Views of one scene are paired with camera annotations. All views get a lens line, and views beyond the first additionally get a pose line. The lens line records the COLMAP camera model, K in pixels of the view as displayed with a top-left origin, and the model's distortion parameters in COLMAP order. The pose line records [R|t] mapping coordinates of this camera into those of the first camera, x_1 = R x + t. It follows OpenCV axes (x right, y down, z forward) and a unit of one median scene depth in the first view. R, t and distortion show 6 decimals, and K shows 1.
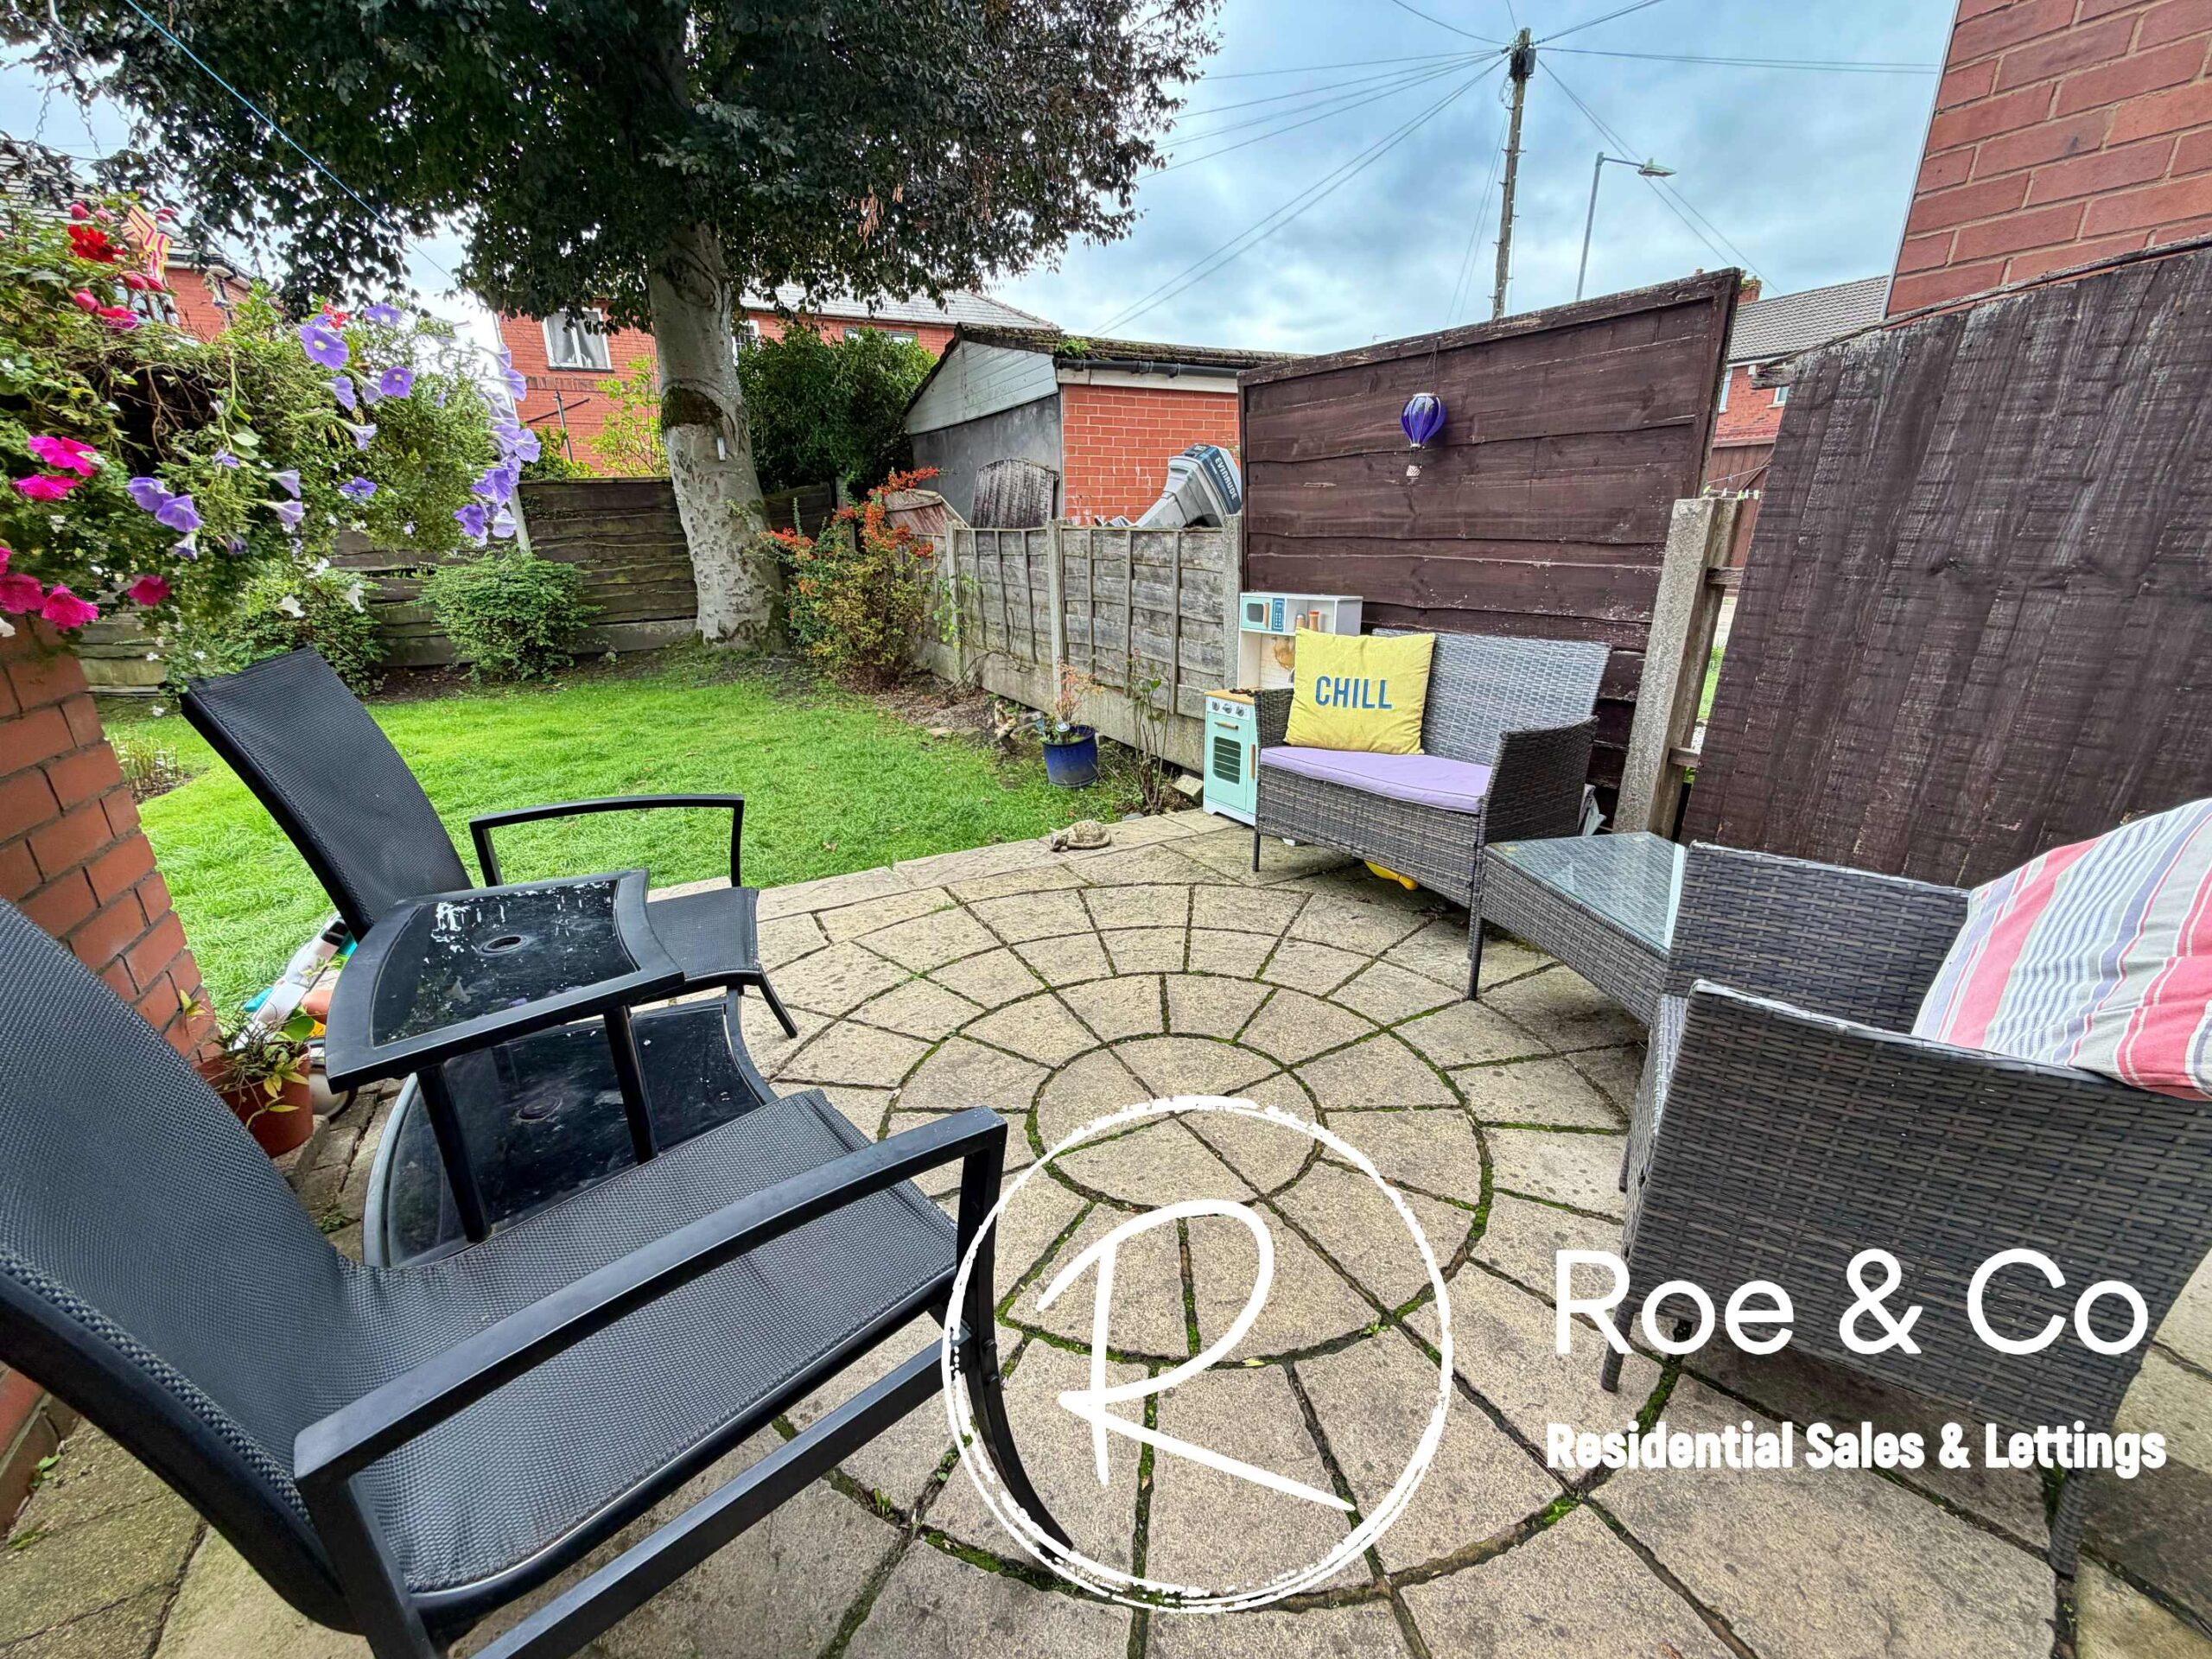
lens RADIAL K [[878.5, 0, 1106.0], [0, 878.5, 829.5], [0, 0, 1]] dist [0.000096, -0.000023]
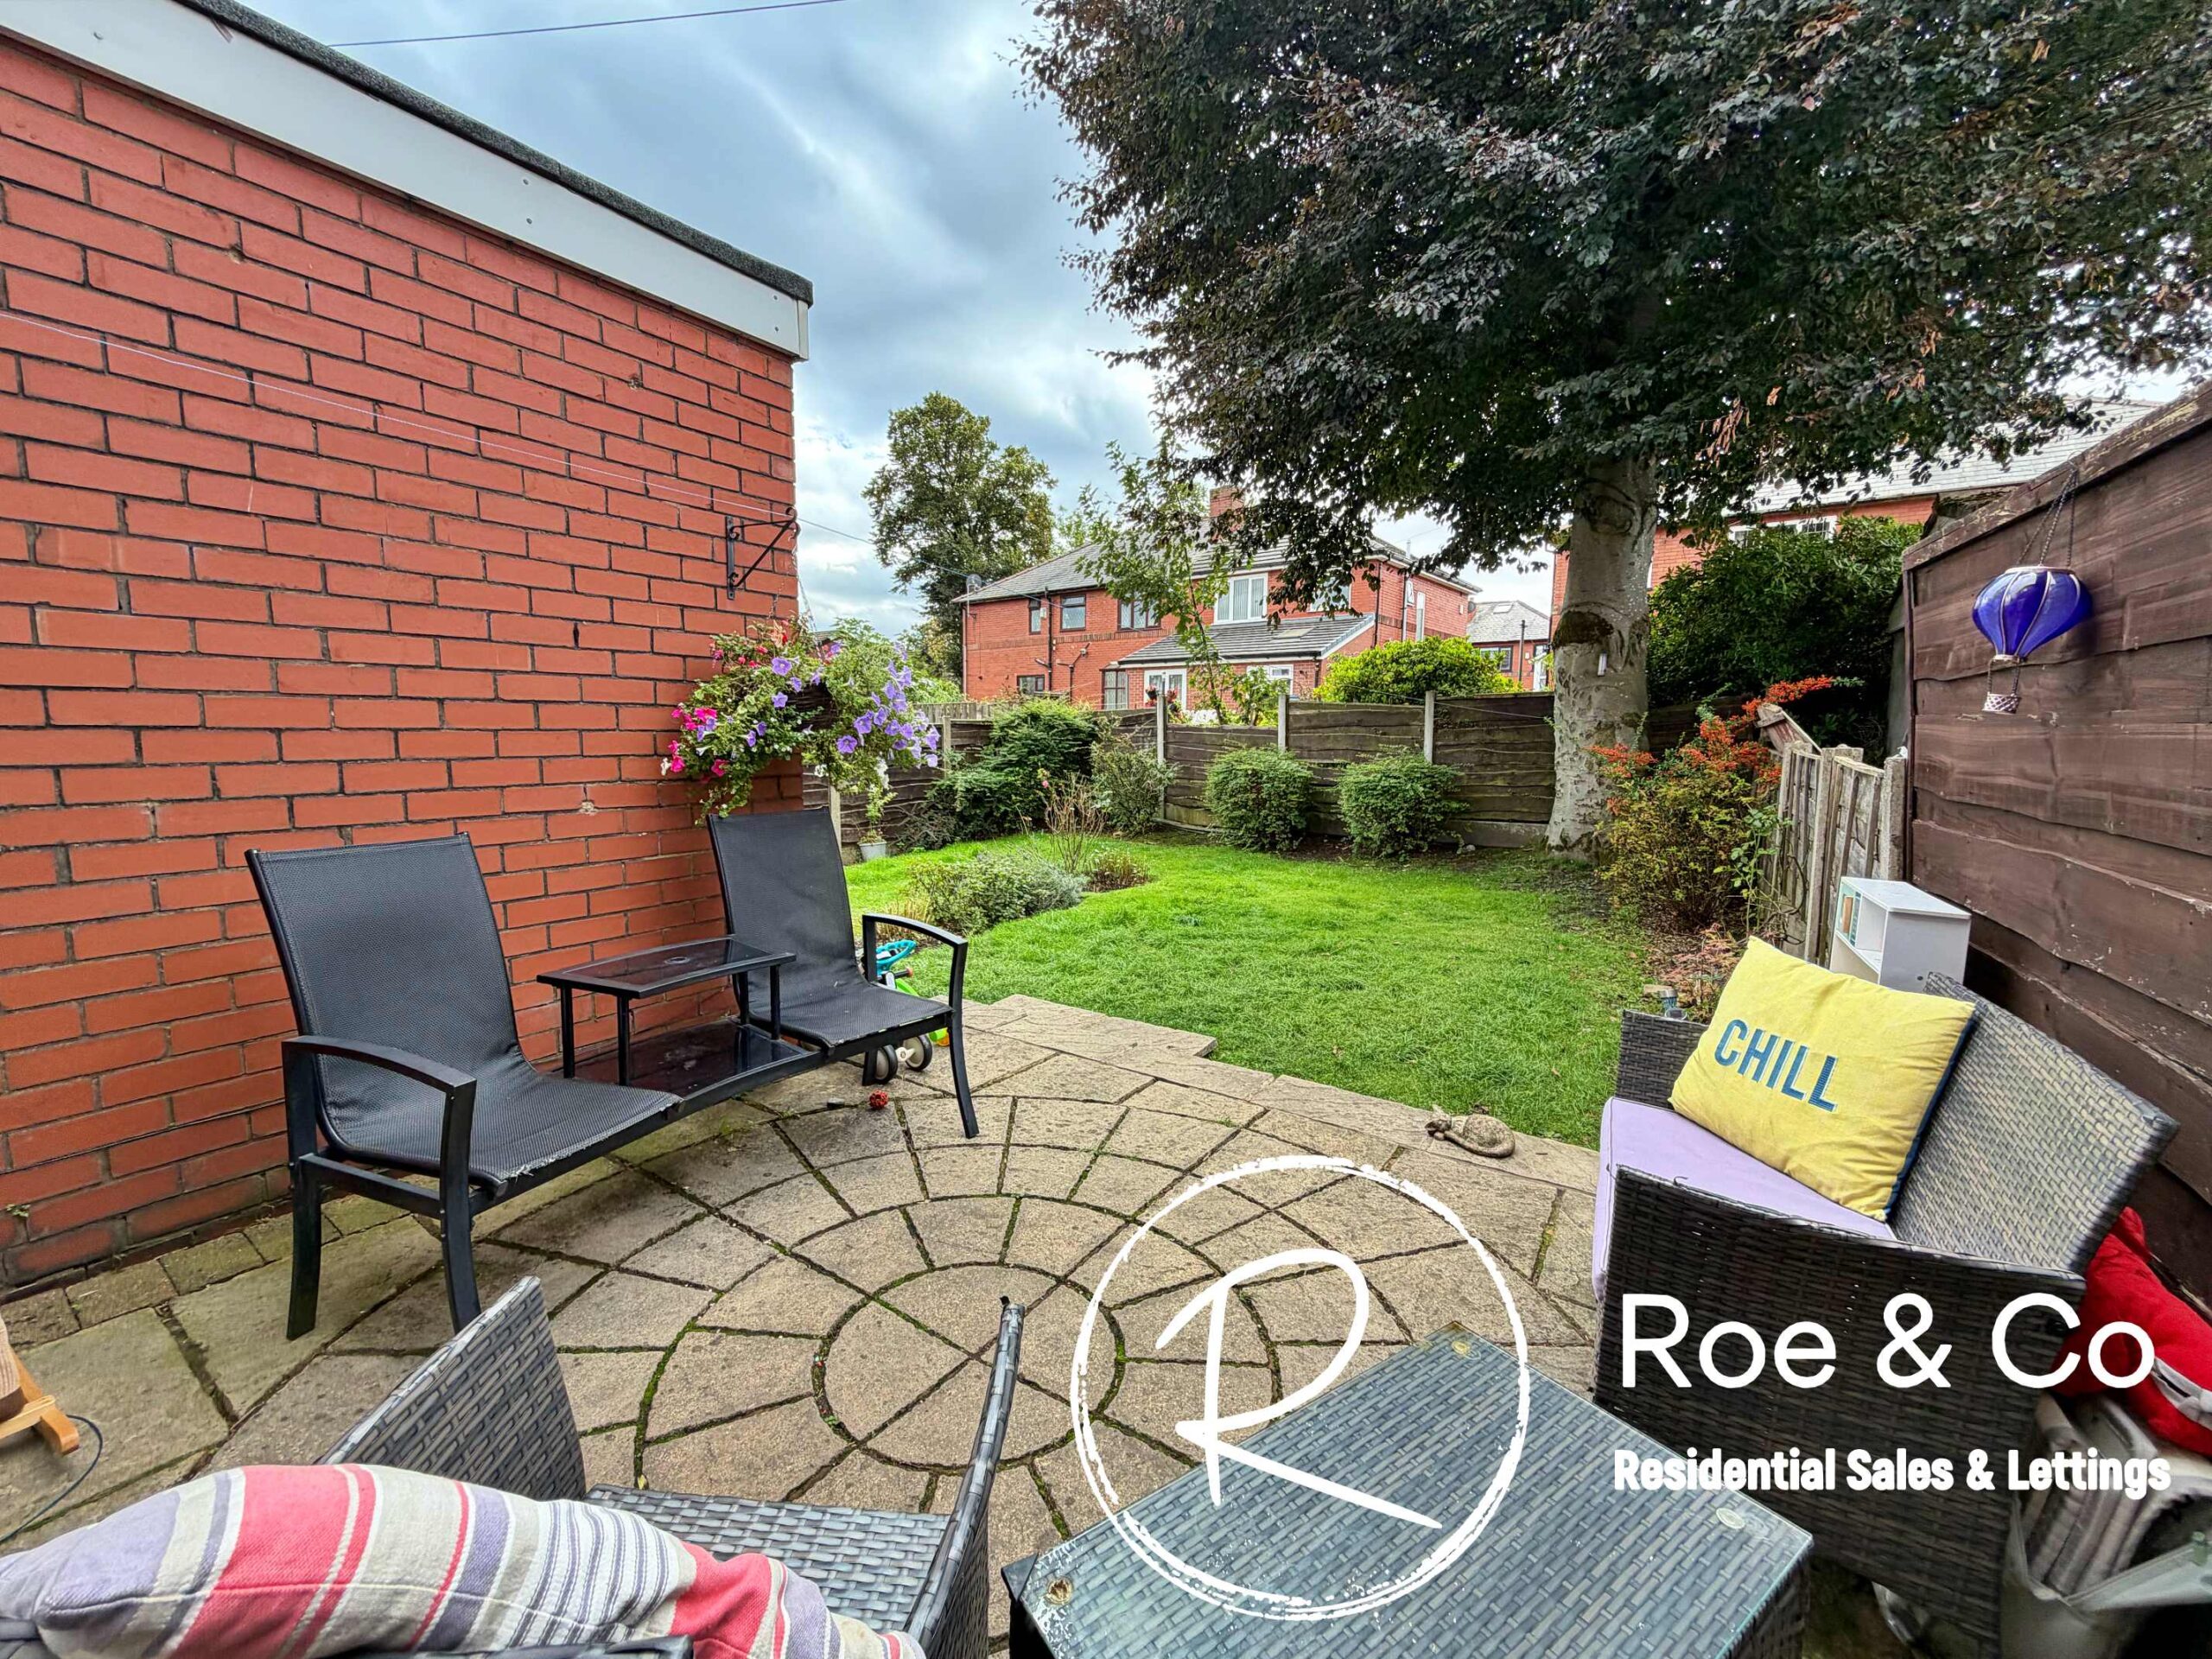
lens RADIAL K [[883.2, 0, 1097.4], [0, 883.2, 826.2], [0, 0, 1]] dist [0.000607, 0.000359]
pose [[0.460928, 0.115652, -0.879869, 0.213038], [-0.305145, 0.951671, -0.034763, -0.054502], [0.833326, 0.284512, 0.473942, 0.111417]]
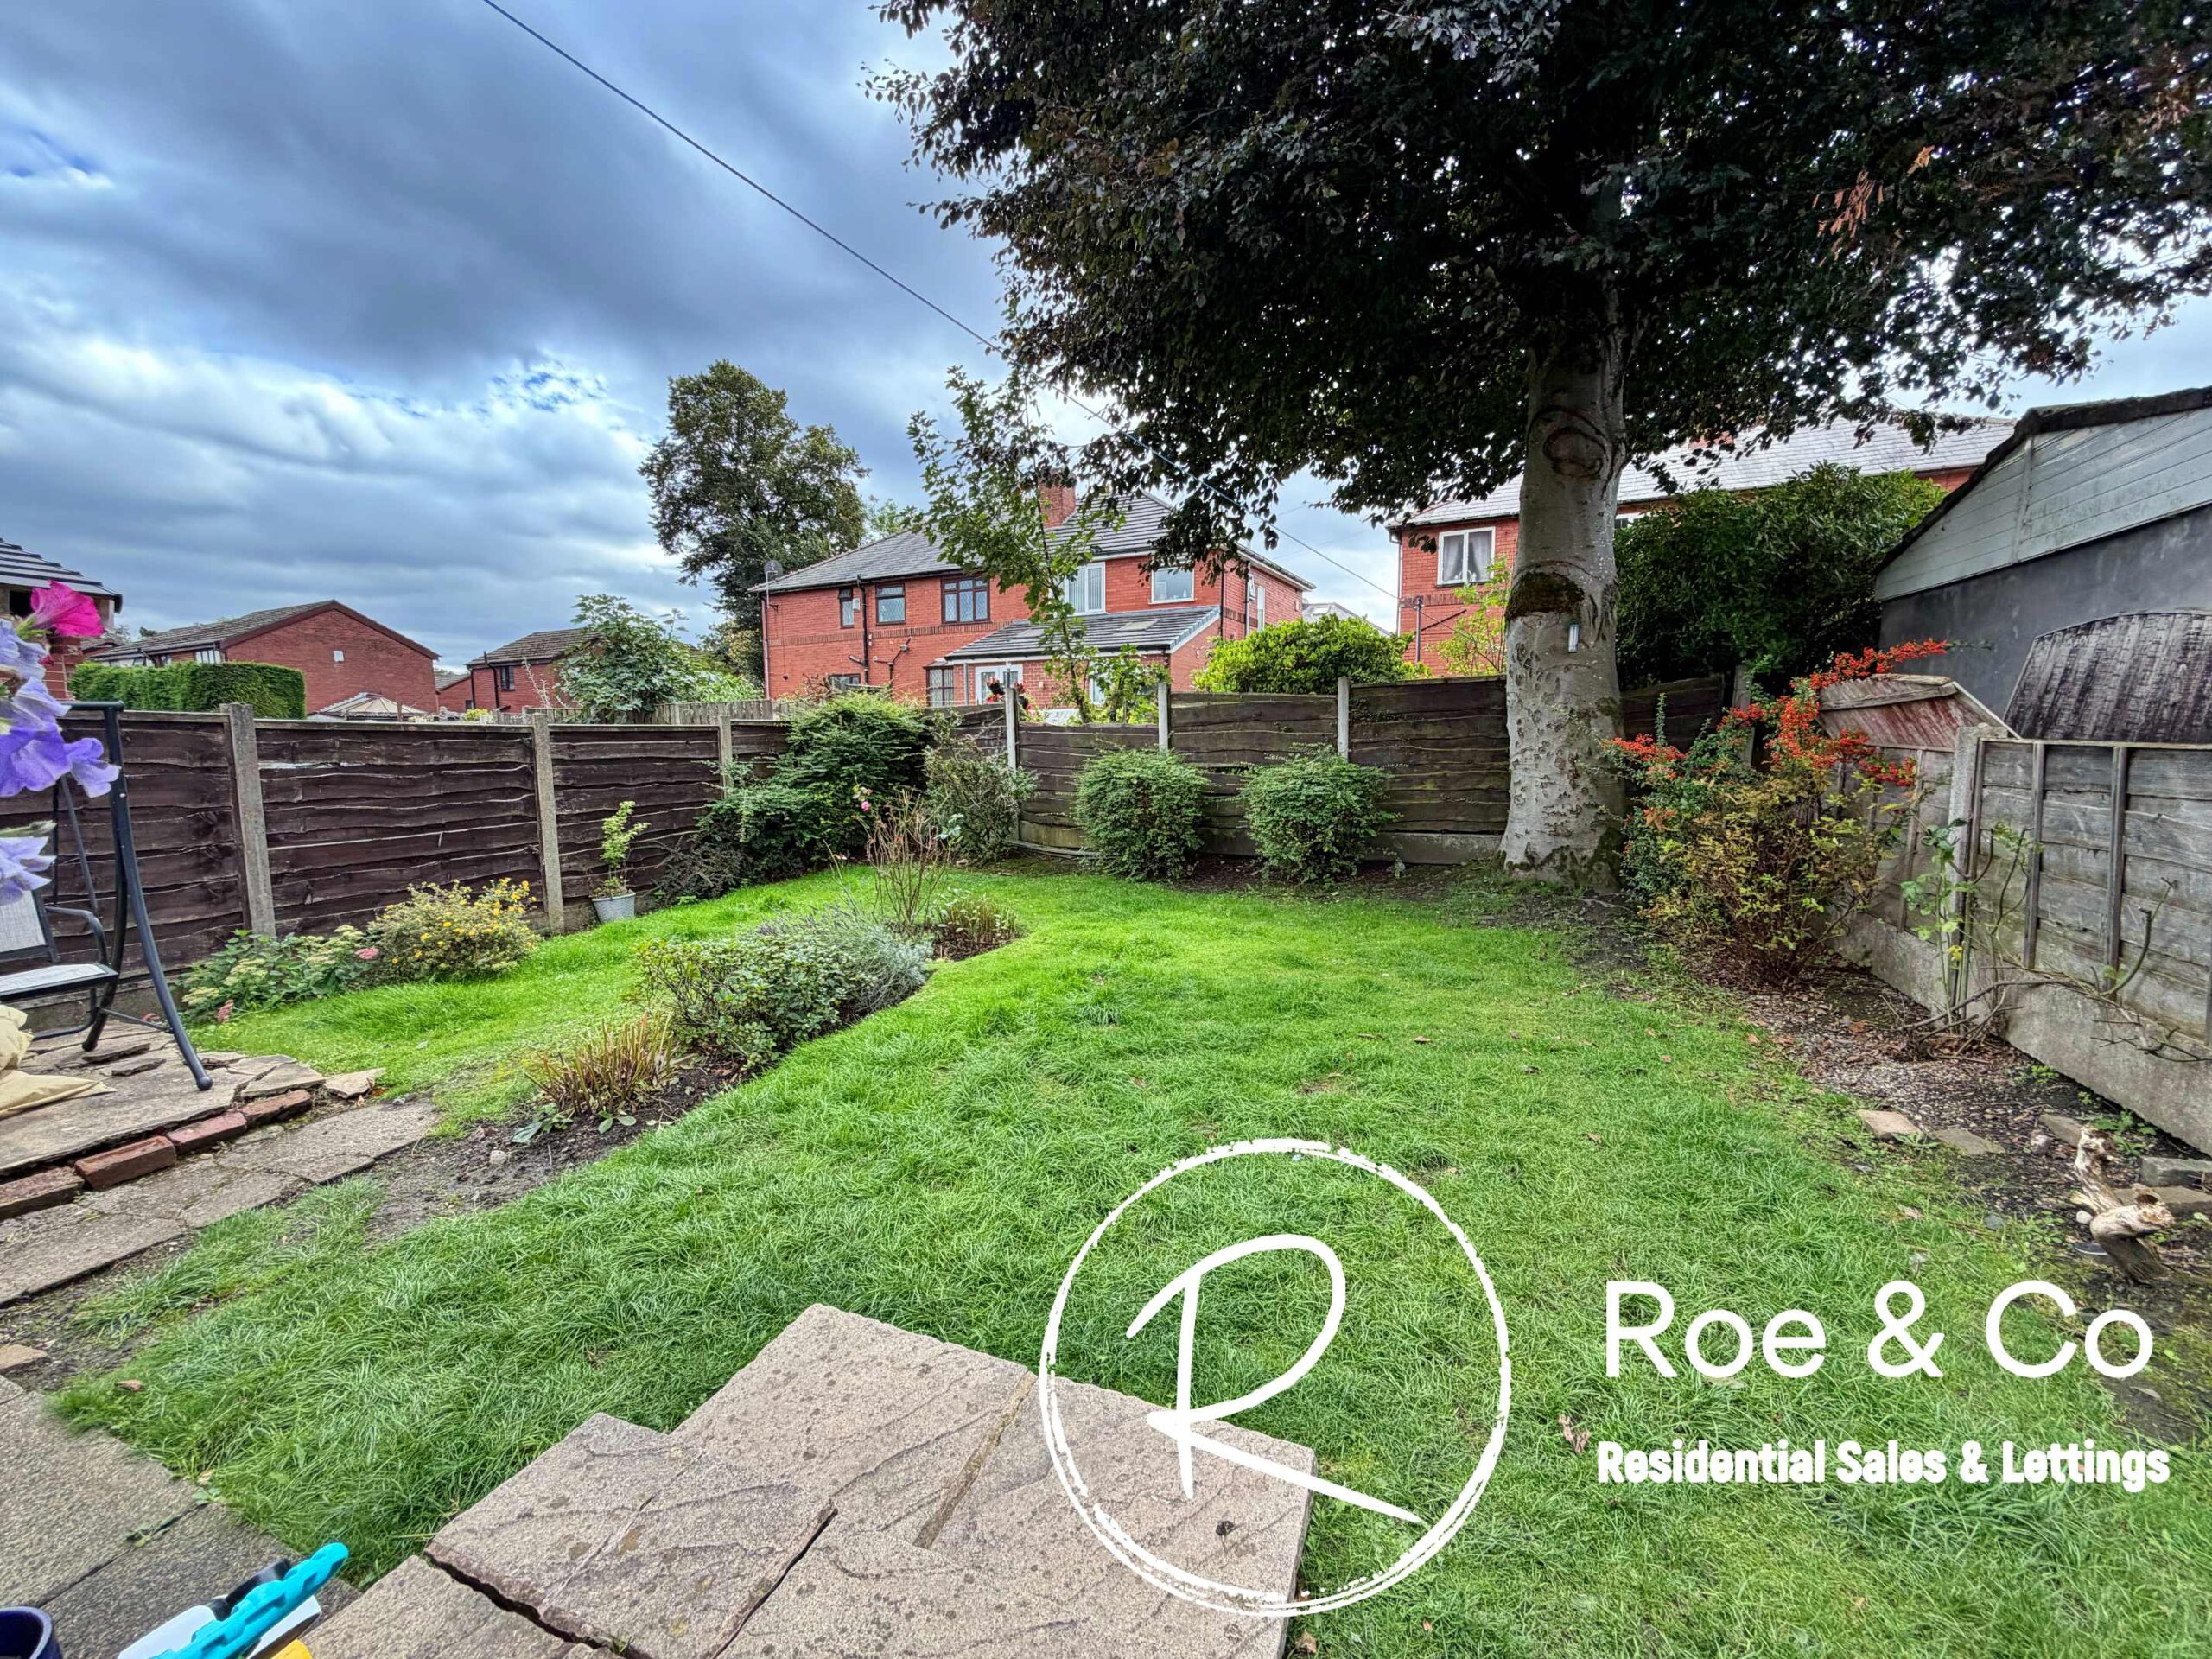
lens RADIAL K [[889.4, 0, 1095.3], [0, 889.4, 819.0], [0, 0, 1]] dist [0.000748, 0.000197]
pose [[0.624977, 0.084635, -0.776041, -0.072932], [-0.258393, 0.960496, -0.103342, -0.085361], [0.736638, 0.265111, 0.622158, 0.236369]]
